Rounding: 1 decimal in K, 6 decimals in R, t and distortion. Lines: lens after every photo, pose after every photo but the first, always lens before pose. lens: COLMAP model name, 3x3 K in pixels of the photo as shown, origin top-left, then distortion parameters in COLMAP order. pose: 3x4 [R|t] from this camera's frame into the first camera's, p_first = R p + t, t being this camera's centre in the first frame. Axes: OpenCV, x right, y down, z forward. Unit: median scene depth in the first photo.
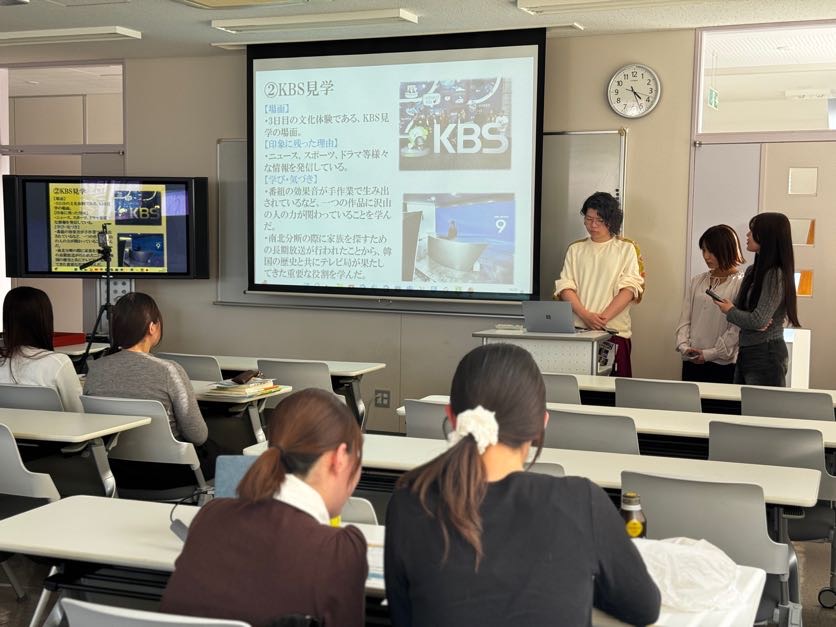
lens RADIAL K [[1162.8, 0, 418.2], [0, 1162.8, 311.9], [0, 0, 1]] dist [0.105352, 0.000000]
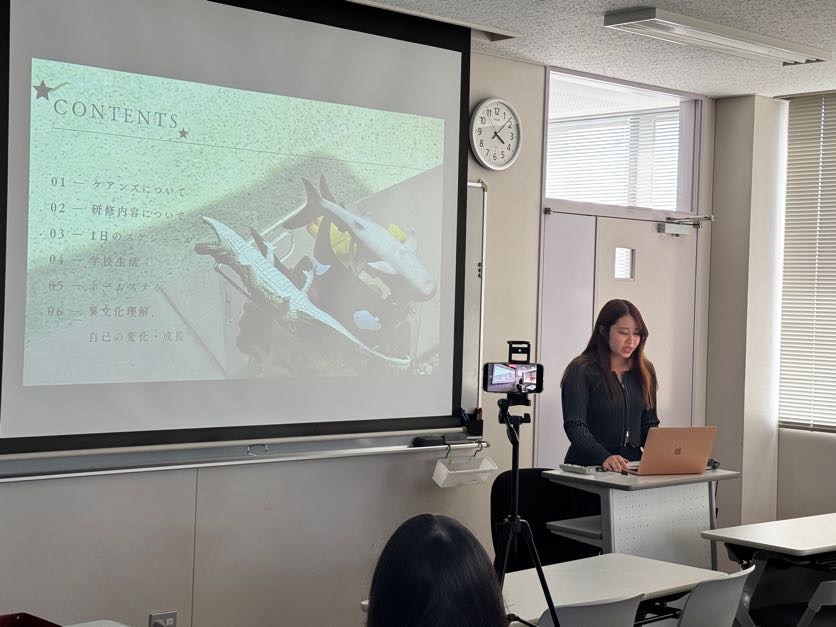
lens RADIAL K [[1424.7, 0, 420.2], [0, 1424.7, 291.8], [0, 0, 1]] dist [0.106941, 0.000000]
pose [[0.450332, 0.013679, 0.892757, -0.646474], [0.057630, 0.997352, -0.044351, -0.051456], [-0.891000, 0.071422, 0.448351, 0.648081]]
